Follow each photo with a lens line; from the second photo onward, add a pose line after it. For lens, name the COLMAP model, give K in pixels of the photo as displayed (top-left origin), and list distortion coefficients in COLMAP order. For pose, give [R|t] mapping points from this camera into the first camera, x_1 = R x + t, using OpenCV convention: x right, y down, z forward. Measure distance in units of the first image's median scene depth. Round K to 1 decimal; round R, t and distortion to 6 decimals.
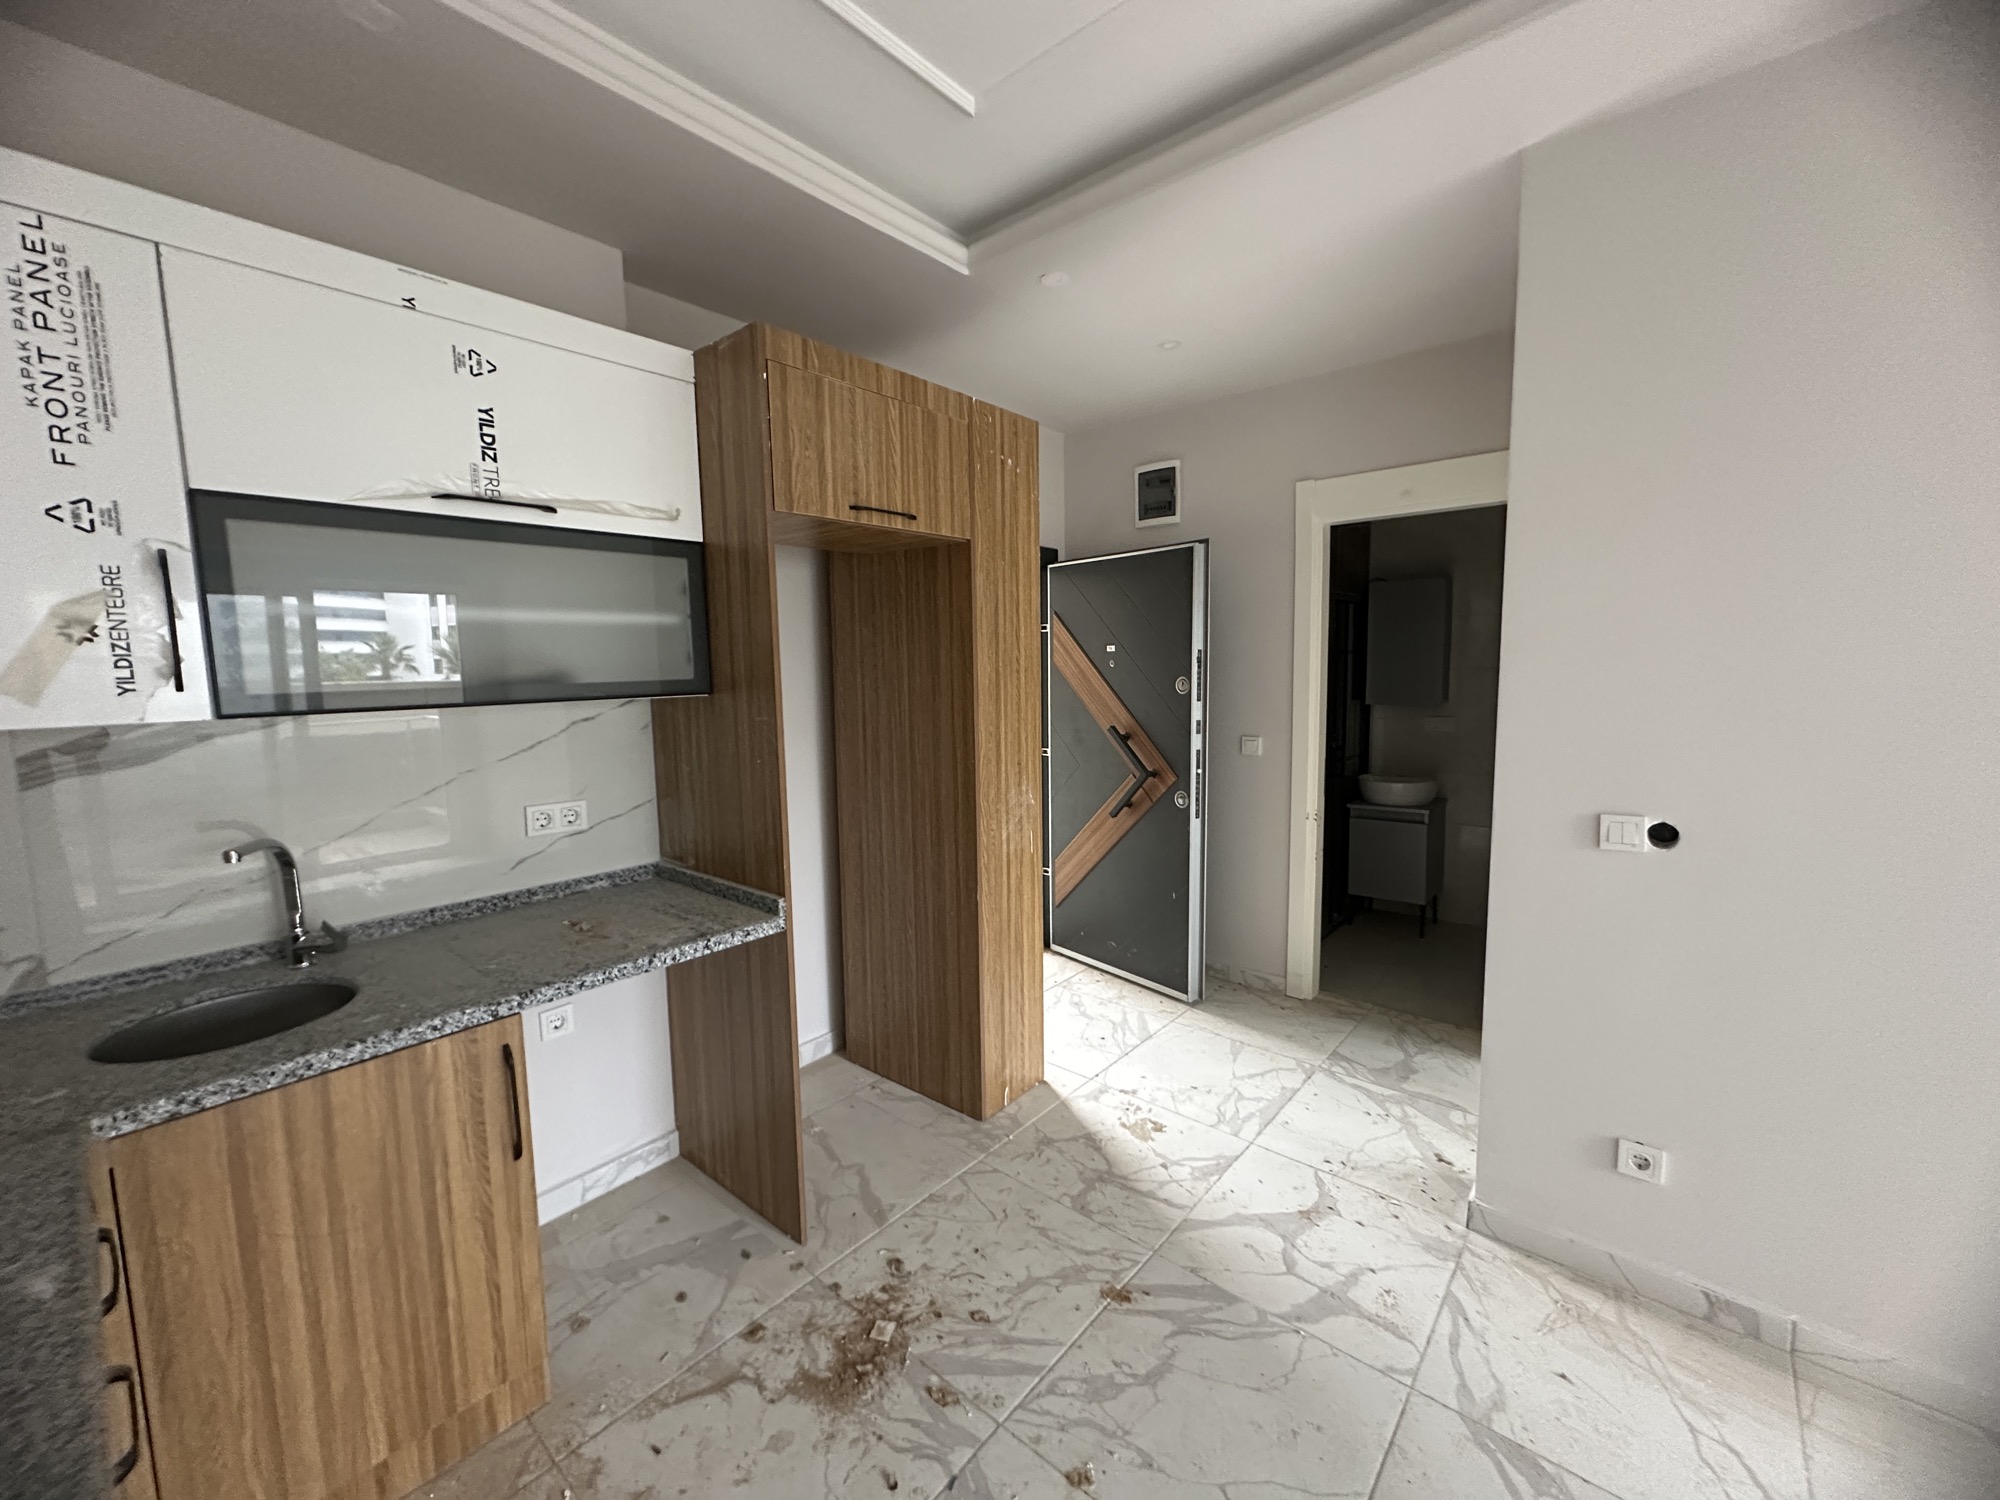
lens RADIAL K [[798.3, 0, 1000.8], [0, 798.3, 747.5], [0, 0, 1]] dist [-0.003043, 0.000868]
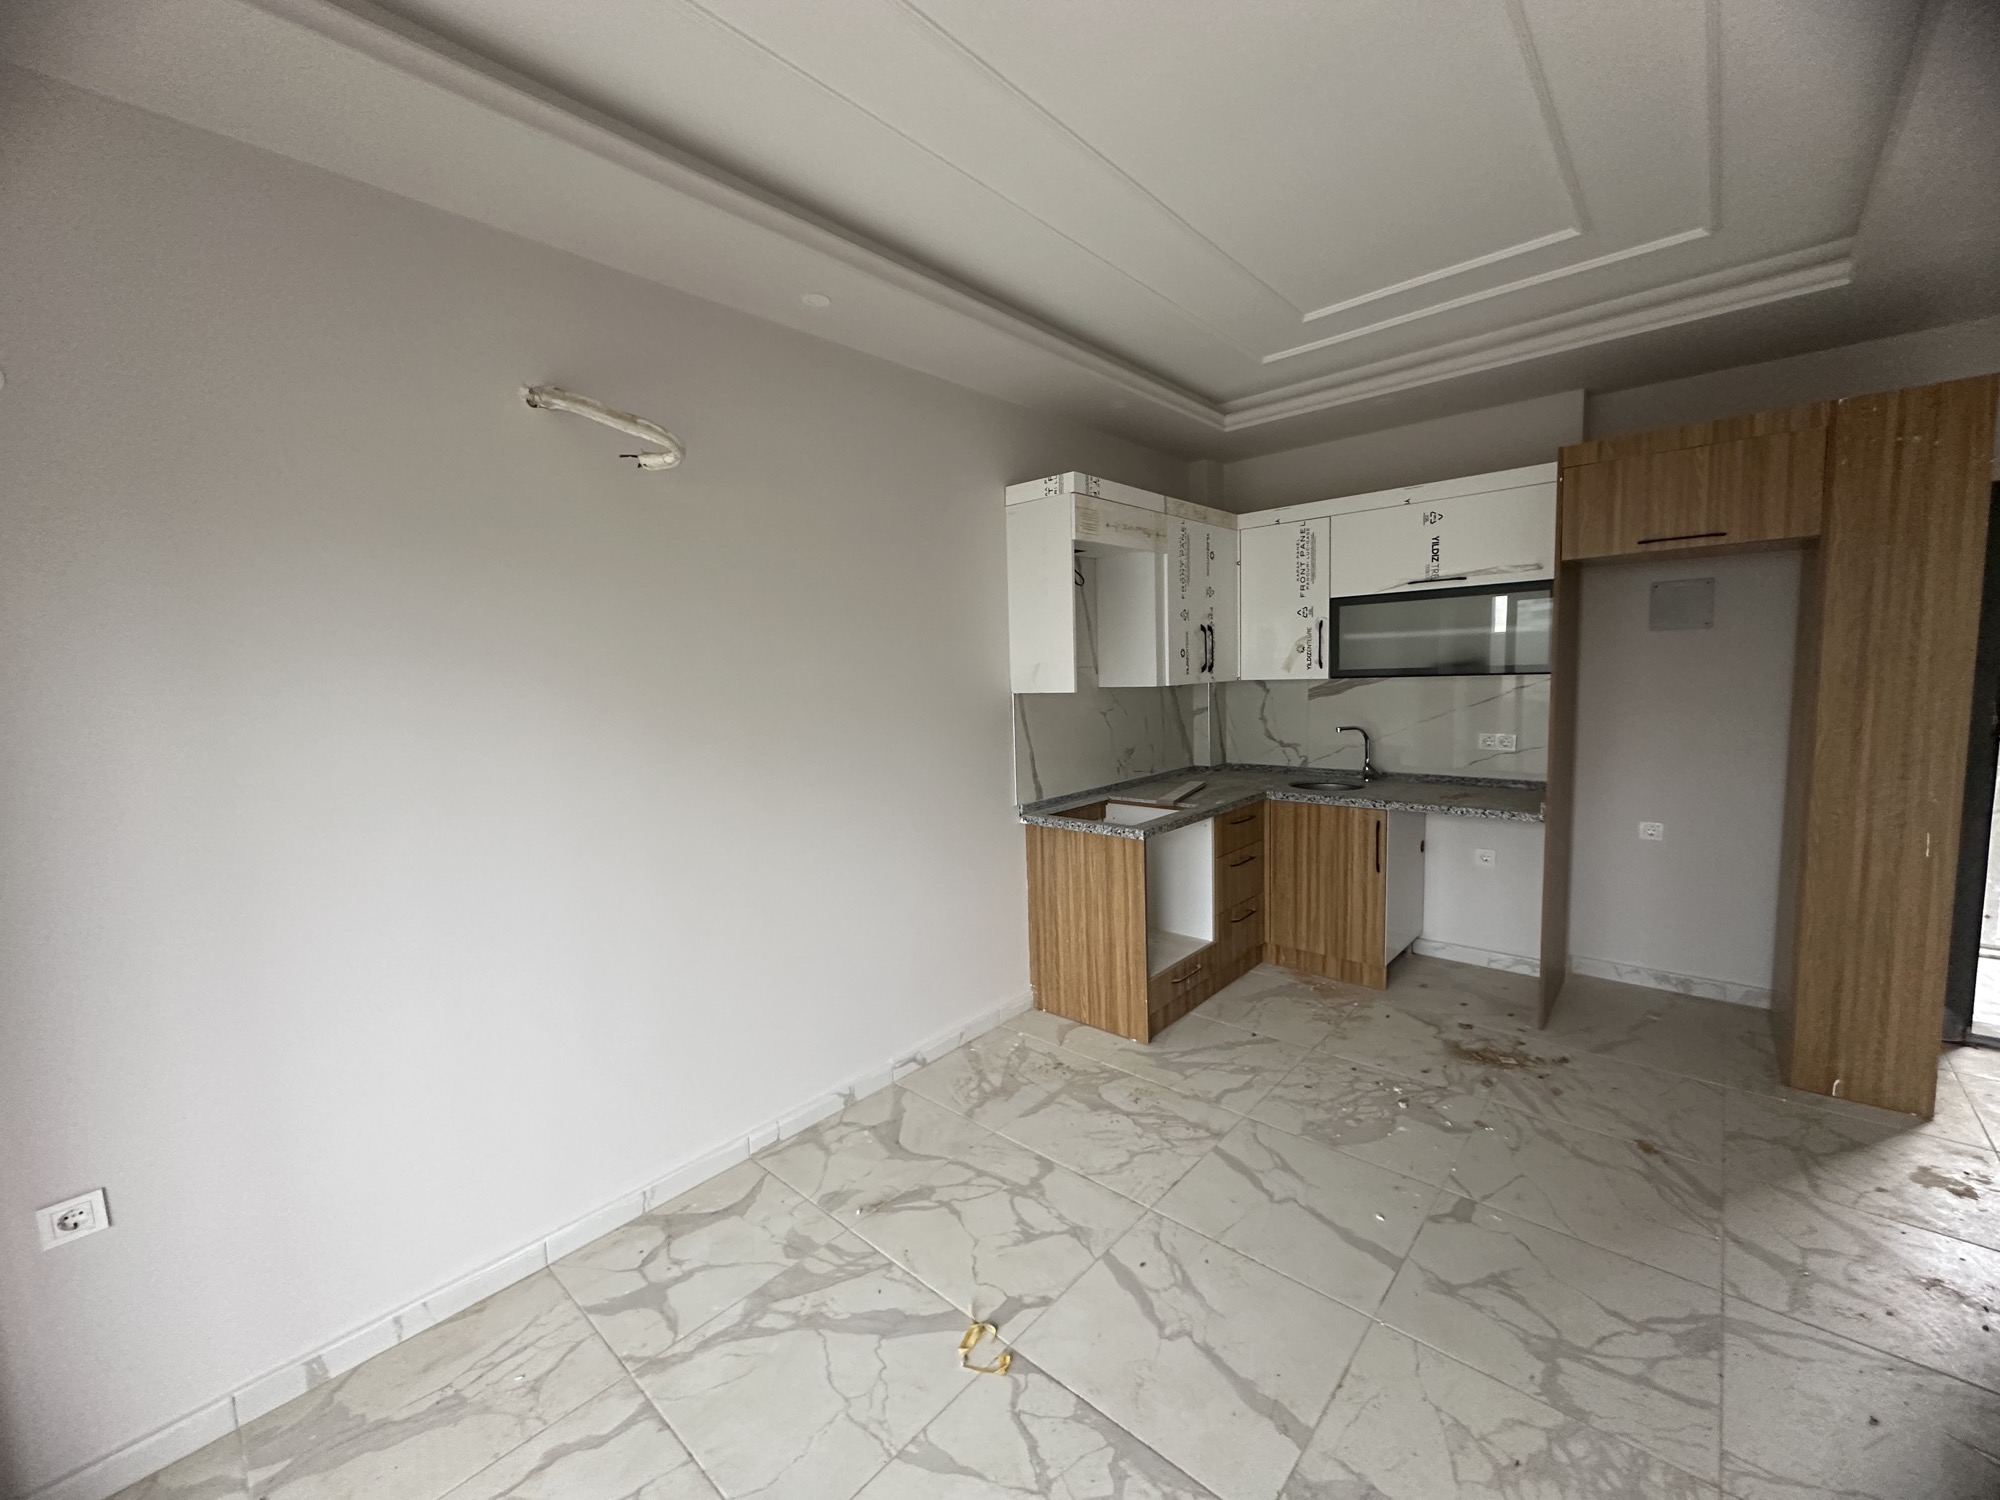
lens RADIAL K [[798.3, 0, 1000.1], [0, 798.3, 747.8], [0, 0, 1]] dist [-0.003043, 0.000868]
pose [[-0.027324, 0.117172, -0.992736, 1.350639], [-0.073308, 0.990197, 0.118891, -0.030556], [0.996935, 0.076024, -0.018467, -0.068314]]
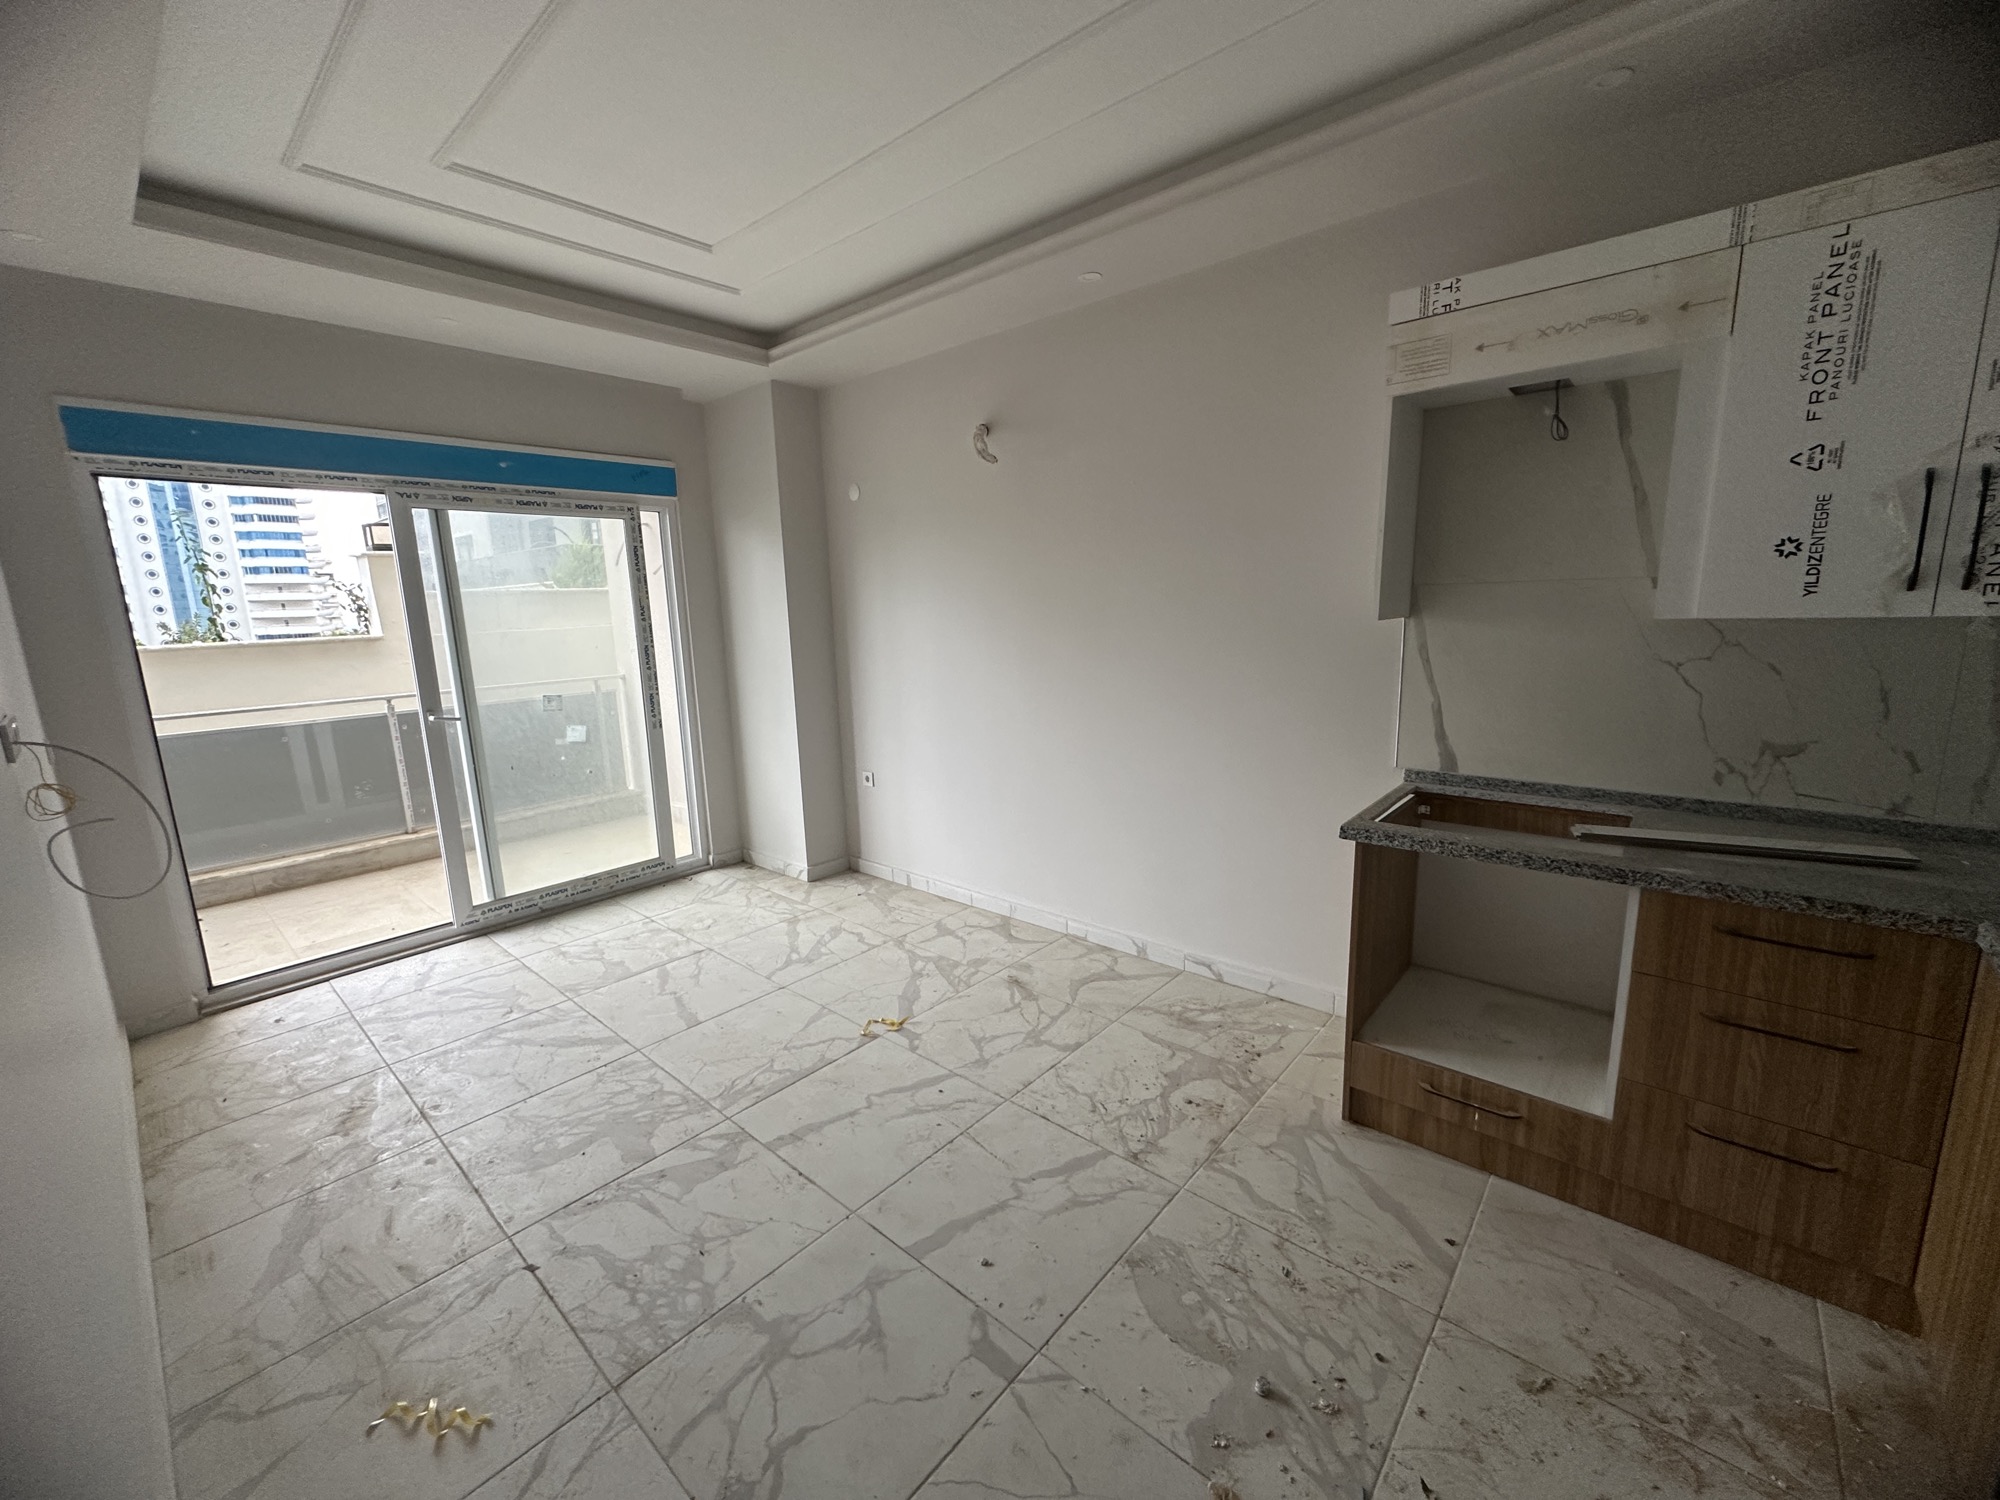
lens RADIAL K [[798.3, 0, 1000.4], [0, 798.3, 745.0], [0, 0, 1]] dist [-0.003043, 0.000868]
pose [[-0.998701, 0.047030, 0.019630, 0.228625], [0.050659, 0.958138, 0.281791, -0.144003], [-0.005555, 0.282419, -0.959275, 1.240447]]
